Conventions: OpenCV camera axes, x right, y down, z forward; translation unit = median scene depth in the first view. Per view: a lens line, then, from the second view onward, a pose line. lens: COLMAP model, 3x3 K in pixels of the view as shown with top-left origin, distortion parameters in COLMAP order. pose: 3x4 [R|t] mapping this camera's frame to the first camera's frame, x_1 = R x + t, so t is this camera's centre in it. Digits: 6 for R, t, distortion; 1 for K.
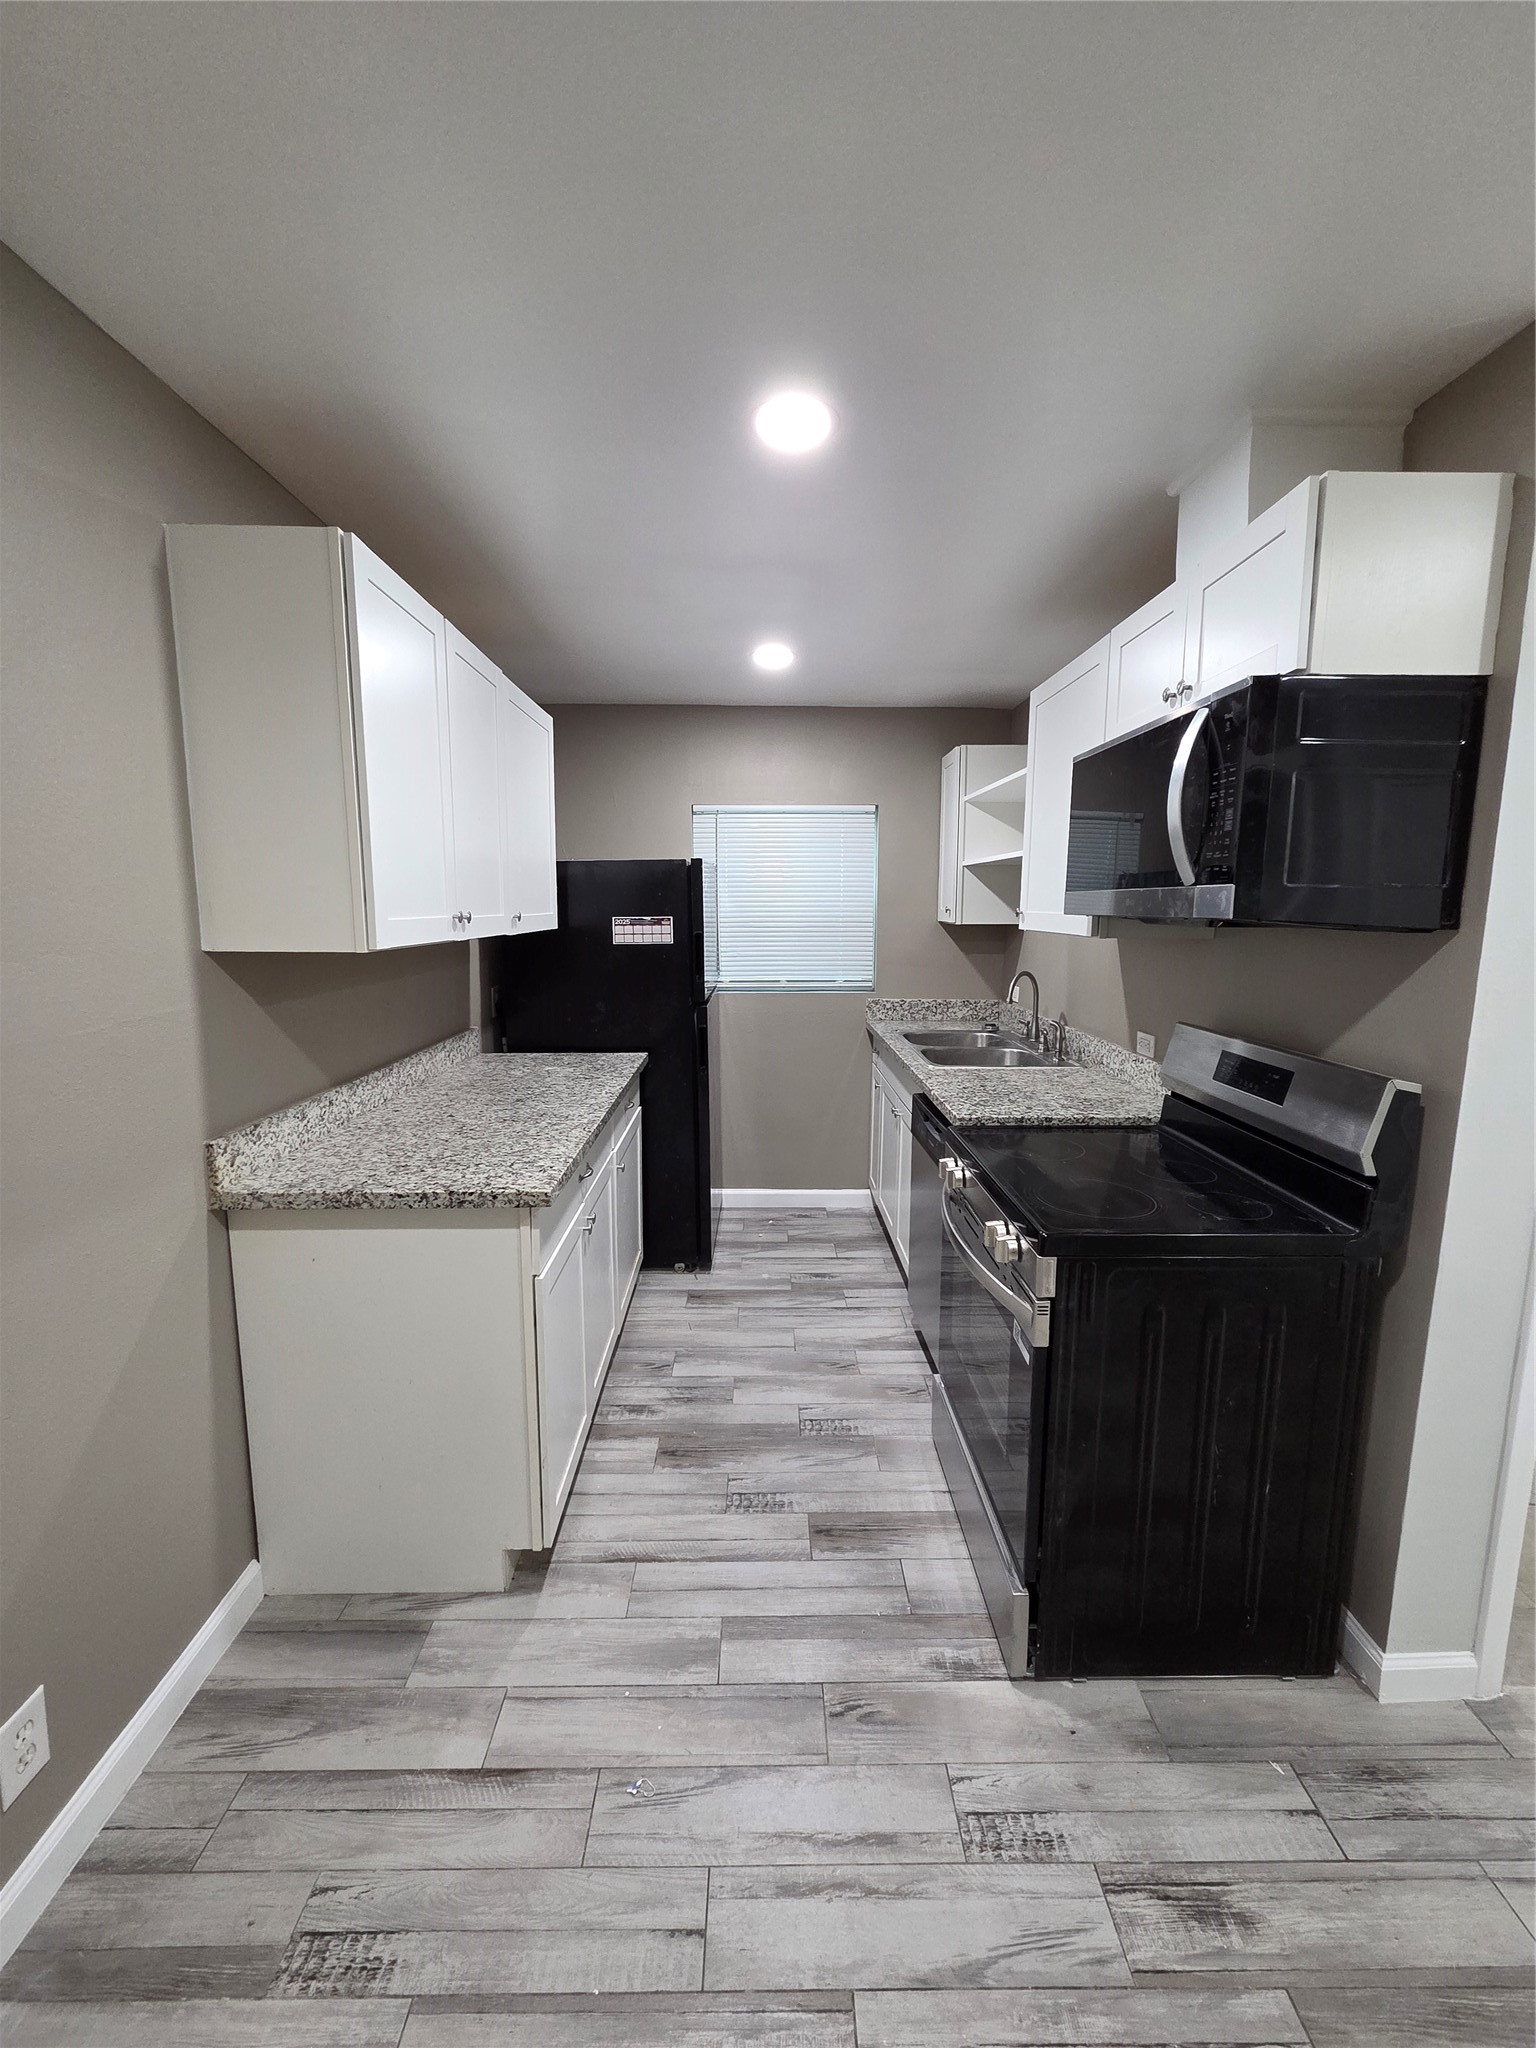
lens RADIAL K [[837.7, 0, 765.3], [0, 837.7, 1022.4], [0, 0, 1]] dist [0.000589, 0.000123]
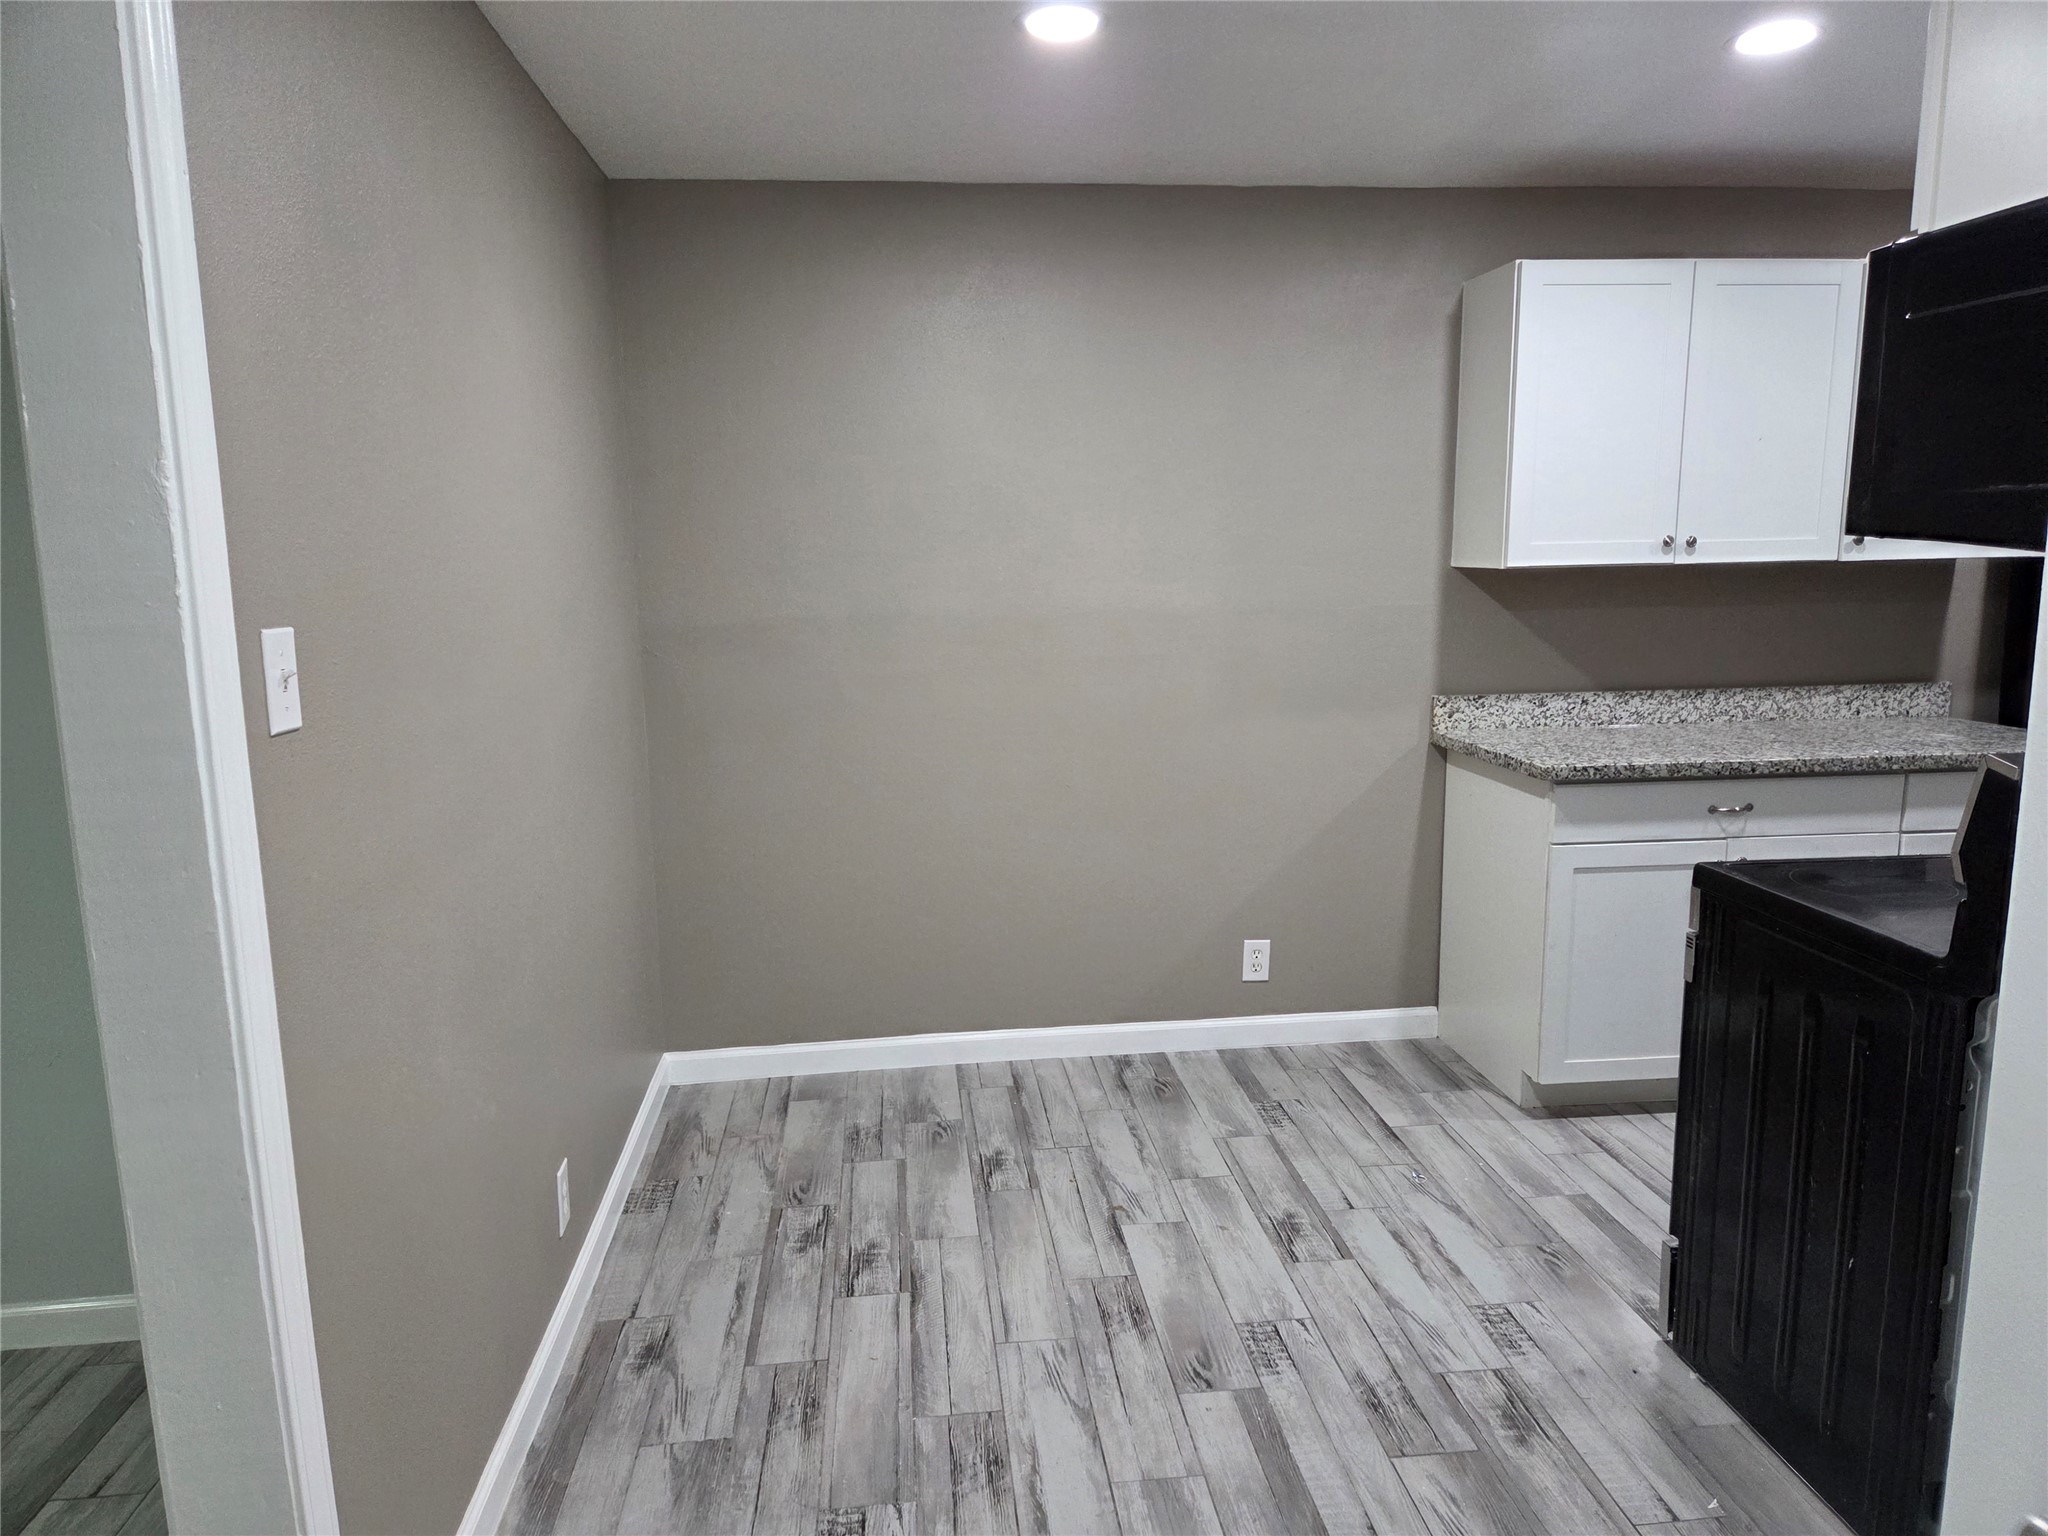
lens RADIAL K [[1379.1, 0, 1029.2], [0, 1379.1, 769.6], [0, 0, 1]] dist [0.071173, -0.019261]
pose [[0.092592, 0.155571, -0.983476, 1.702960], [-0.124426, 0.981784, 0.143589, 0.007153], [0.987899, 0.109074, 0.110263, 0.038966]]
